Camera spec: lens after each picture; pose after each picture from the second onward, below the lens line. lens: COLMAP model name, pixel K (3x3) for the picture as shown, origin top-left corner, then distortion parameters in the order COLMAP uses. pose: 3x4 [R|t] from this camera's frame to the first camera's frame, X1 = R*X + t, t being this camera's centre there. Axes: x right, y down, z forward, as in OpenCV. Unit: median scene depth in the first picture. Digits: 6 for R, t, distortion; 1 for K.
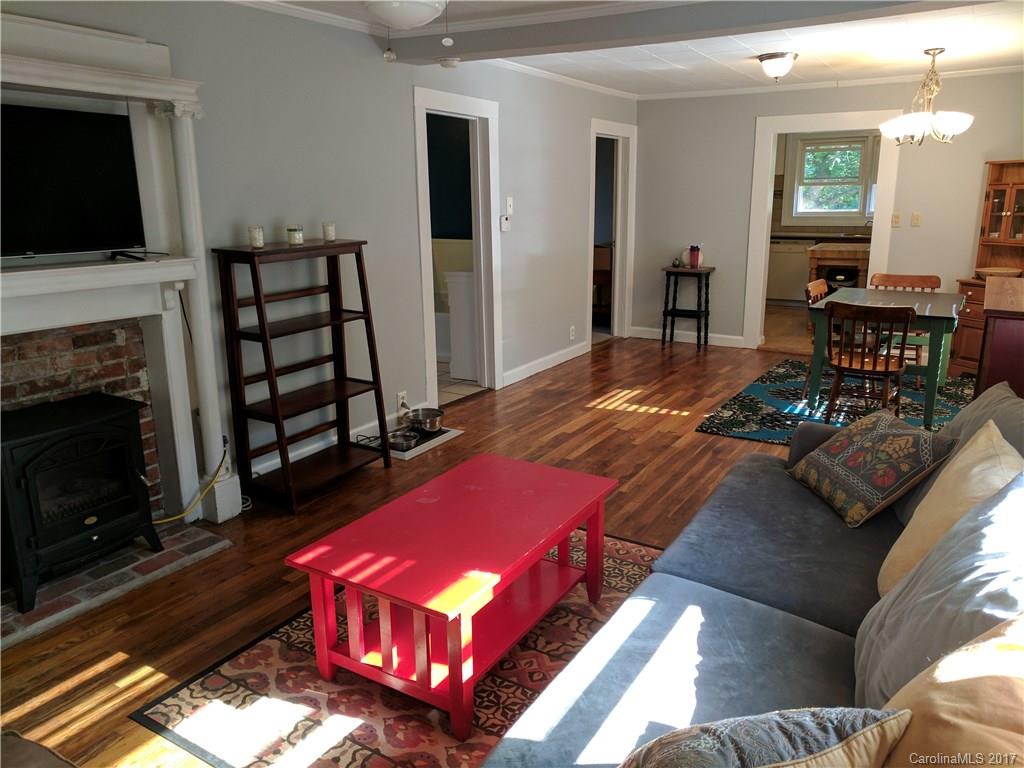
lens RADIAL K [[765.7, 0, 513.1], [0, 765.7, 383.5], [0, 0, 1]] dist [0.021288, -0.014563]
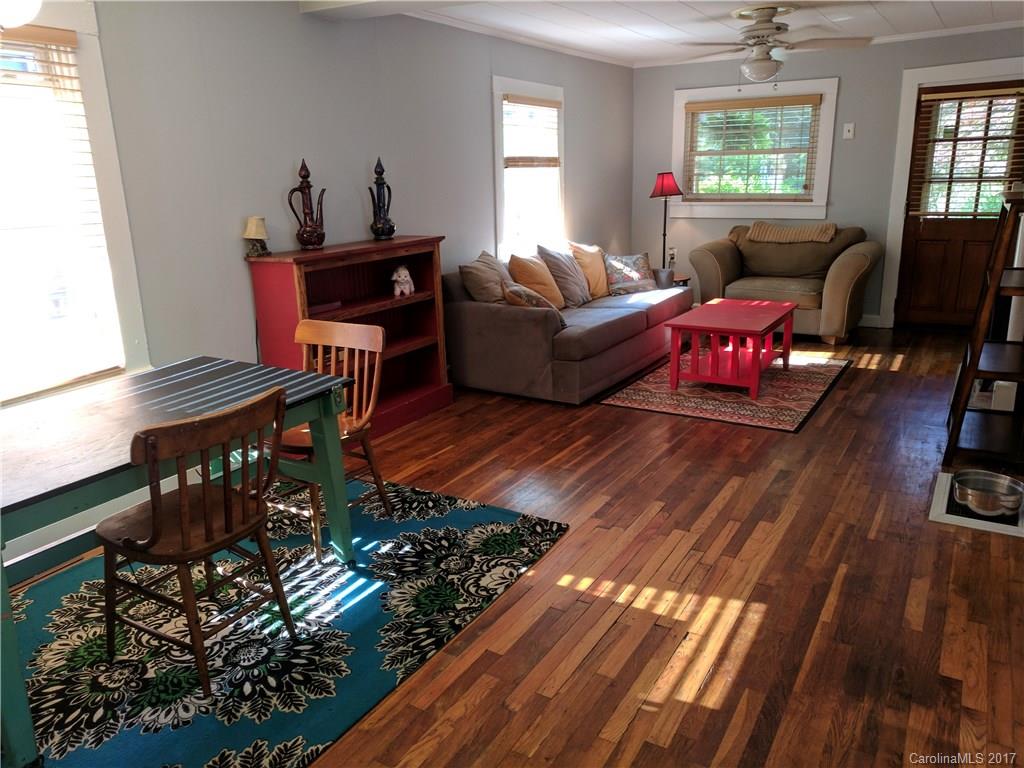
lens RADIAL K [[765.7, 0, 511.6], [0, 765.7, 390.5], [0, 0, 1]] dist [0.021288, -0.014563]
pose [[-0.999441, 0.031823, 0.010266, 0.258635], [0.032619, 0.860321, 0.508708, -0.347108], [0.007356, 0.508759, -0.860878, 1.405439]]
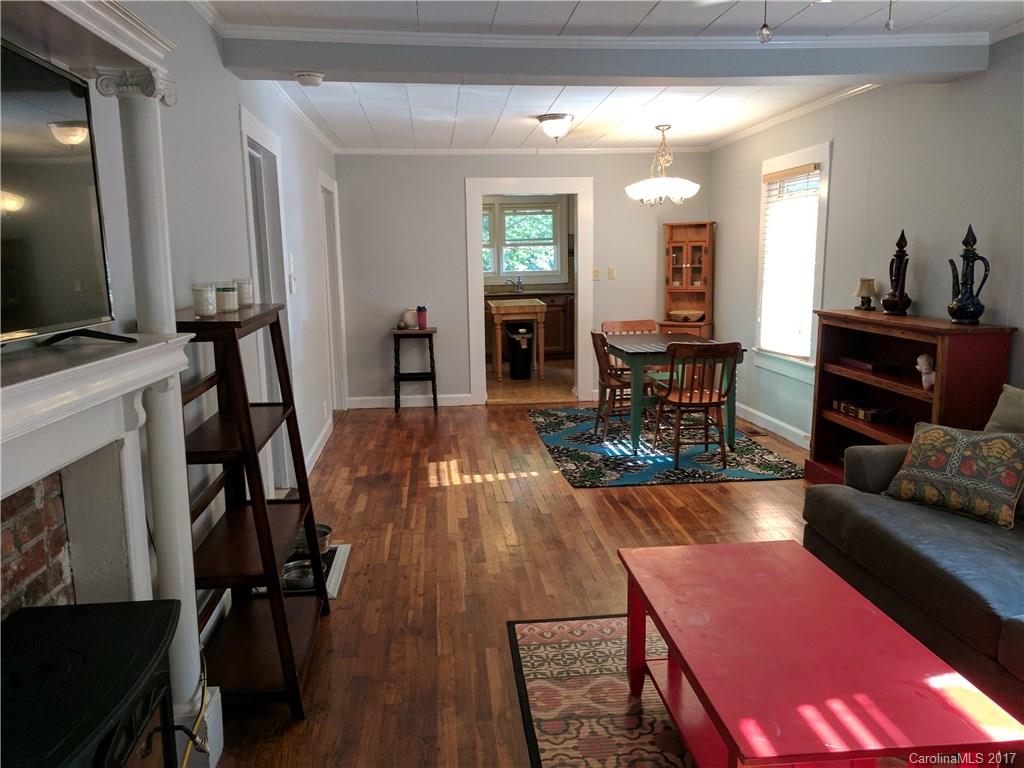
lens RADIAL K [[765.7, 0, 510.9], [0, 765.7, 384.7], [0, 0, 1]] dist [0.021288, -0.014563]
pose [[0.799782, -0.106082, 0.590843, -0.354531], [0.158011, 0.986754, -0.036723, -0.040312], [-0.579121, 0.122730, 0.805951, 0.241115]]
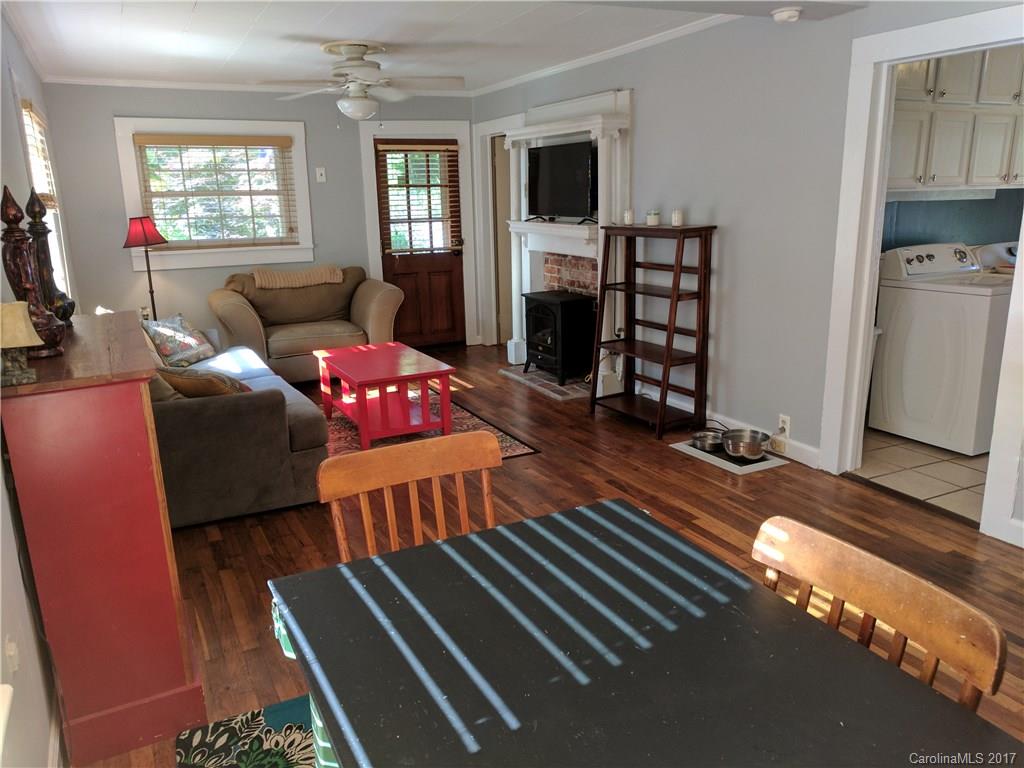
lens RADIAL K [[765.7, 0, 514.2], [0, 765.7, 384.9], [0, 0, 1]] dist [0.021288, -0.014563]
pose [[-0.517753, 0.224716, -0.825491, 0.674251], [-0.186622, 0.911987, 0.365312, -0.262461], [0.834928, 0.343196, -0.430247, 1.050444]]
